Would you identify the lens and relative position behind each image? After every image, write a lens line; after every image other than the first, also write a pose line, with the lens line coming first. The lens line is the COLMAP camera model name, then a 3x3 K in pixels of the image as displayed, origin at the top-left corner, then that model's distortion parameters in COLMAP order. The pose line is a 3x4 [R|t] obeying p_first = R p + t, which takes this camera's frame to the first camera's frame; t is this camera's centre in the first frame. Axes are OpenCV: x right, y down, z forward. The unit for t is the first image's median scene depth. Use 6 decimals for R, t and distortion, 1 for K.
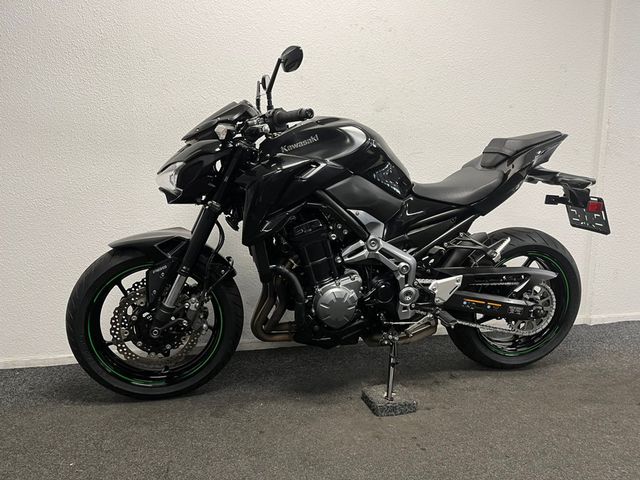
lens RADIAL K [[490.1, 0, 320.0], [0, 490.1, 240.0], [0, 0, 1]] dist [0.051688, -0.007672]
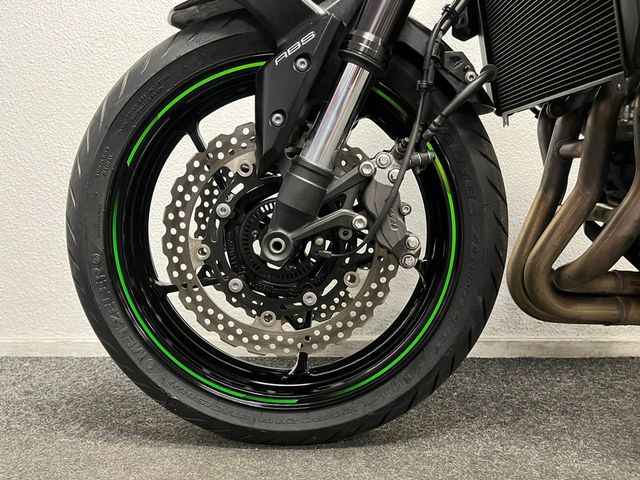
lens RADIAL K [[490.1, 0, 320.0], [0, 490.1, 240.0], [0, 0, 1]] dist [0.051688, -0.007672]
pose [[0.972284, 0.004494, -0.233762, -0.210870], [-0.024831, 0.996145, -0.084131, 0.198770], [0.232483, 0.087603, 0.968647, 0.634480]]
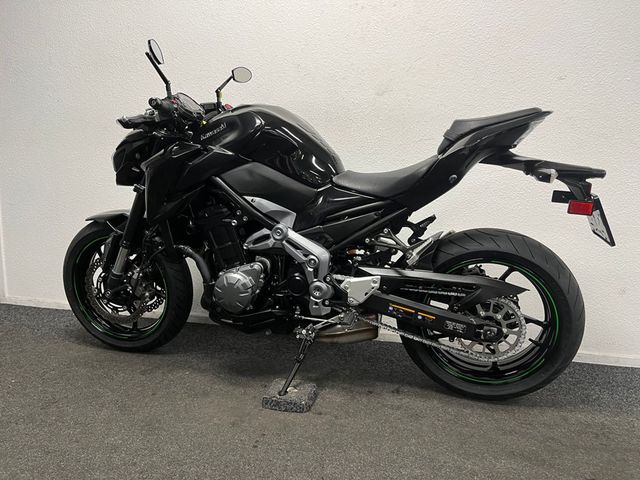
lens RADIAL K [[490.1, 0, 320.0], [0, 490.1, 240.0], [0, 0, 1]] dist [0.051688, -0.007672]
pose [[0.879727, 0.077373, -0.469142, 0.627695], [-0.071329, 0.996981, 0.030671, -0.013715], [0.470099, 0.006481, 0.882590, 0.172831]]
